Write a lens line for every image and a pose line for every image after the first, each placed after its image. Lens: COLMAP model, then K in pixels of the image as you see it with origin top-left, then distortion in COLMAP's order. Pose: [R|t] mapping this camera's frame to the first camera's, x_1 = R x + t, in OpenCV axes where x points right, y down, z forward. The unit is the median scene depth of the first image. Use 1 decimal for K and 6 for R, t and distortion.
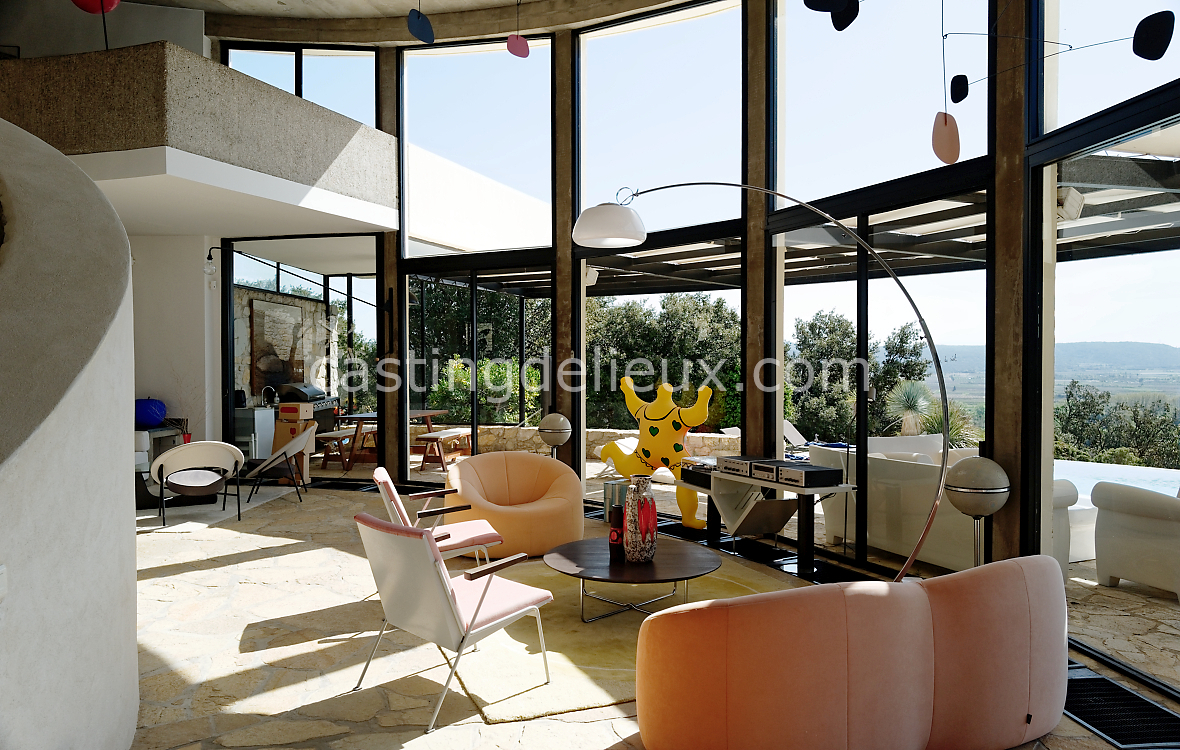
lens RADIAL K [[824.0, 0, 590.0], [0, 824.0, 375.0], [0, 0, 1]] dist [-0.008343, 0.006683]
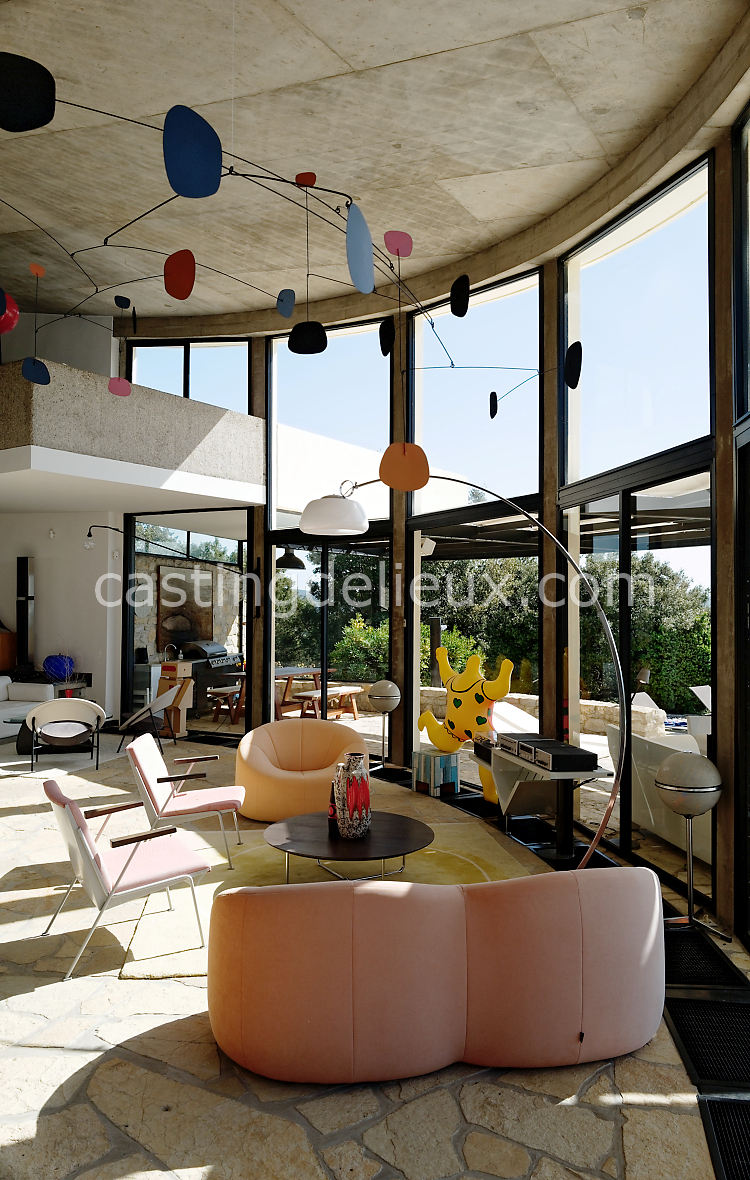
lens RADIAL K [[822.9, 0, 376.5], [0, 822.9, 592.7], [0, 0, 1]] dist [-0.008343, 0.004738]
pose [[0.971508, 0.002473, -0.236995, 0.186558], [-0.011456, 0.999267, -0.036535, -0.024948], [0.236731, 0.038209, 0.970824, -0.008653]]
